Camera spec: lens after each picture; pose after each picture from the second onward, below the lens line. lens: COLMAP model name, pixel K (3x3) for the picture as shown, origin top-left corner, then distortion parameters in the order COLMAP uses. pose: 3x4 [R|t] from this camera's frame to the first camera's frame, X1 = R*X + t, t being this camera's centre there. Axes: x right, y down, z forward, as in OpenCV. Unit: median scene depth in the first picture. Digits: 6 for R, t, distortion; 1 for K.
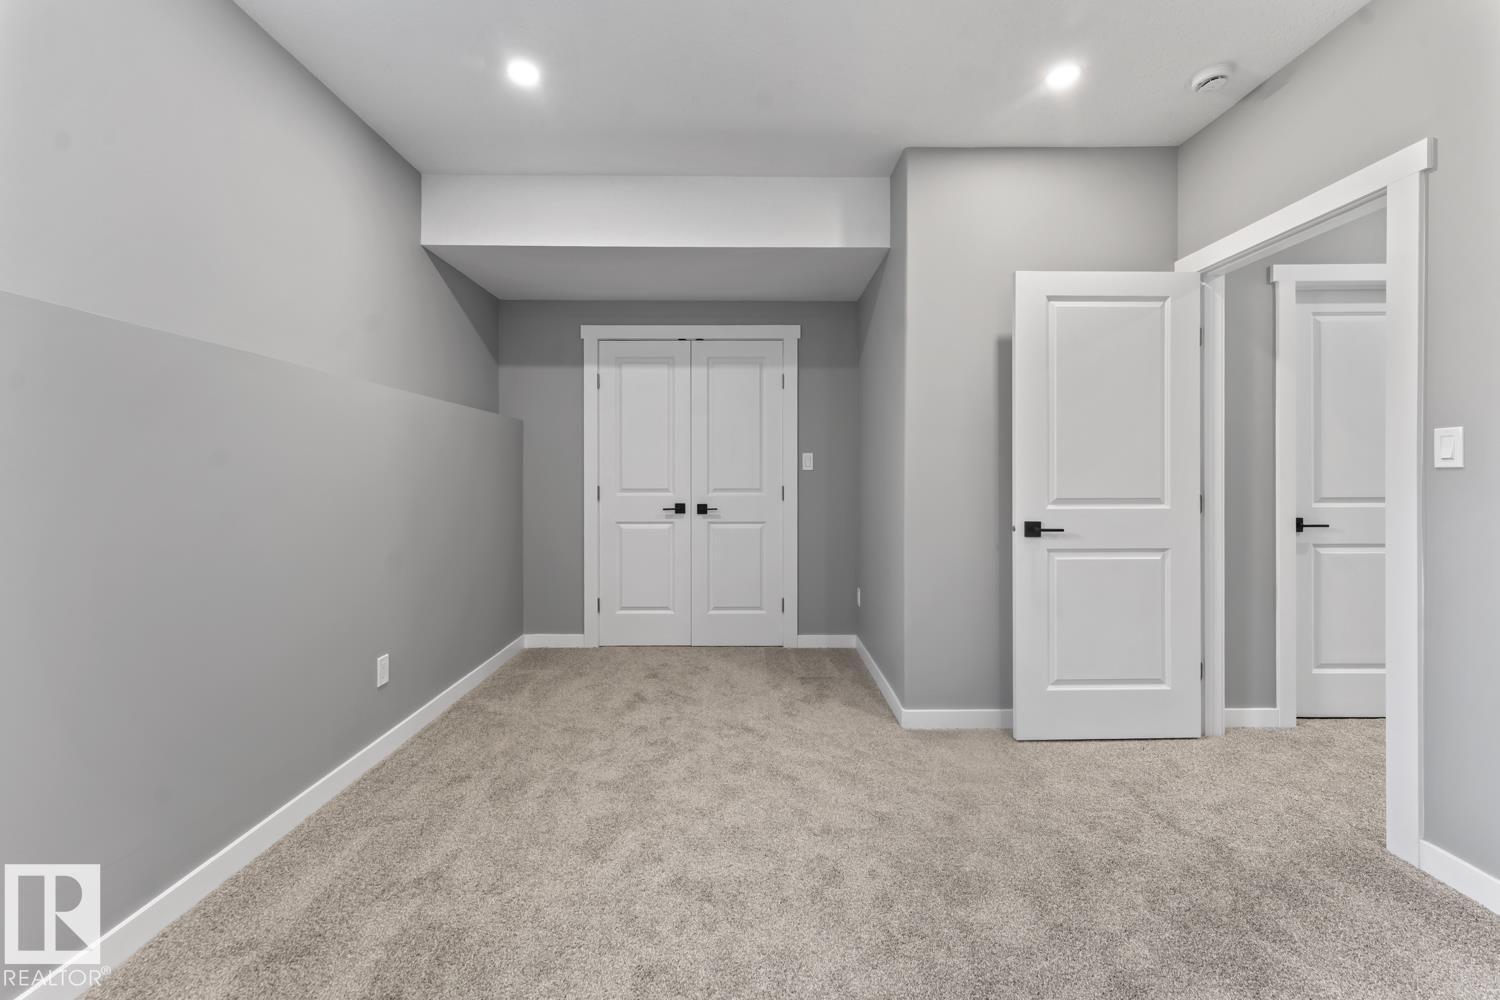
lens RADIAL K [[601.9, 0, 750.0], [0, 601.9, 490.8], [0, 0, 1]] dist [0.001416, -0.000100]
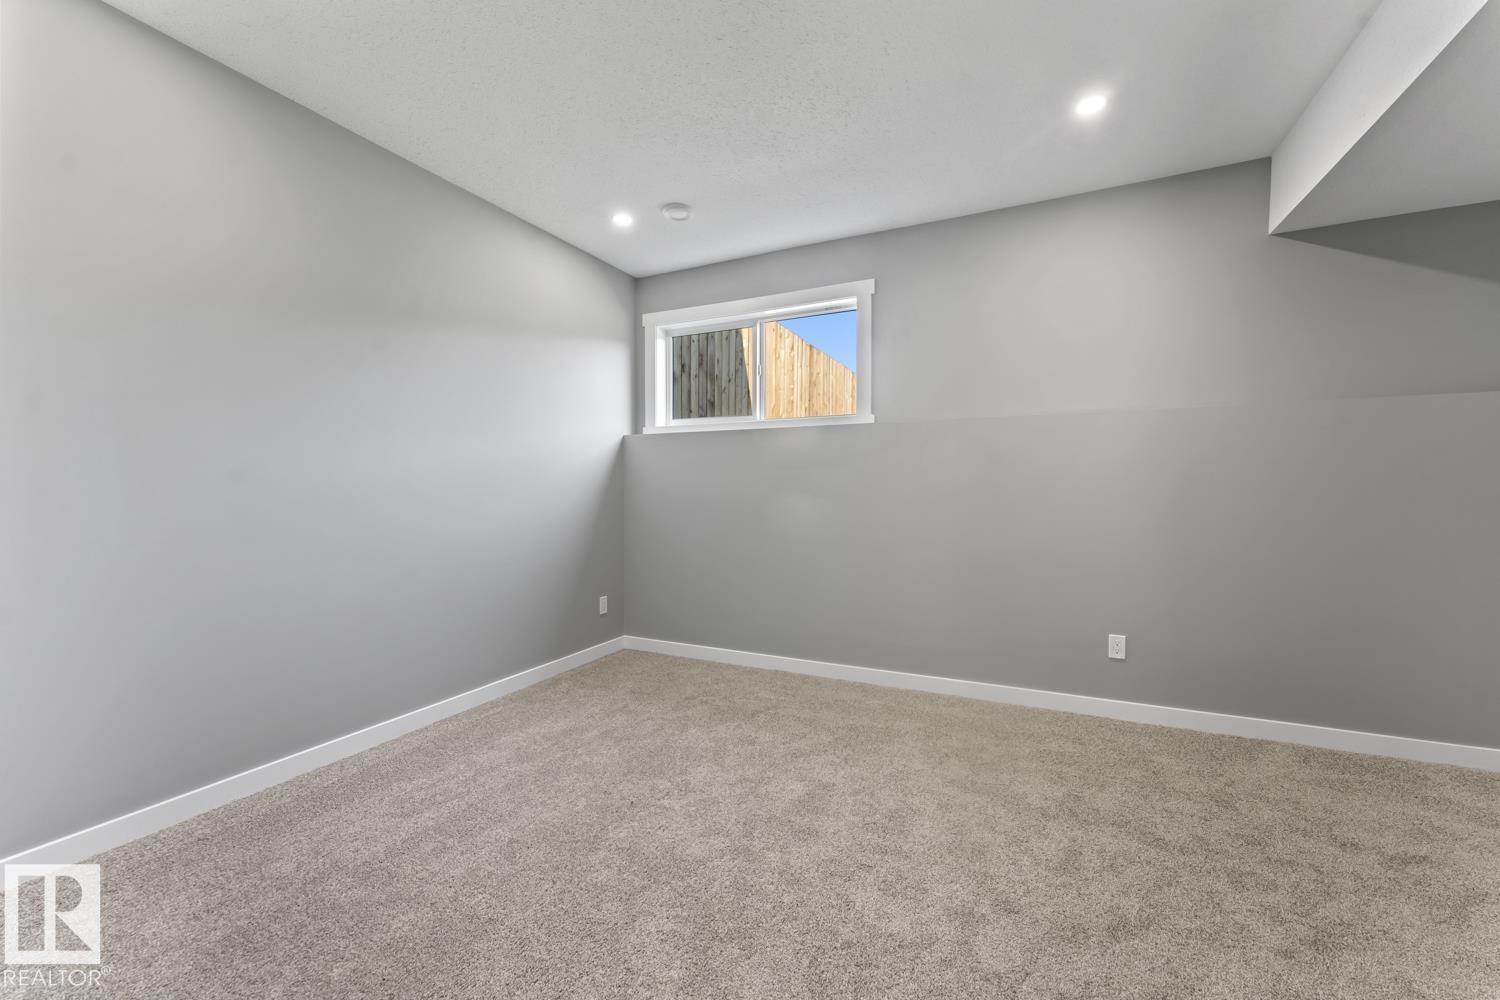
lens RADIAL K [[601.9, 0, 750.0], [0, 601.9, 490.8], [0, 0, 1]] dist [0.001416, -0.000100]
pose [[-0.436737, 0.002832, -0.899585, 0.801812], [-0.017753, 0.999773, 0.011766, -0.016072], [0.899414, 0.021109, -0.436588, 0.858888]]
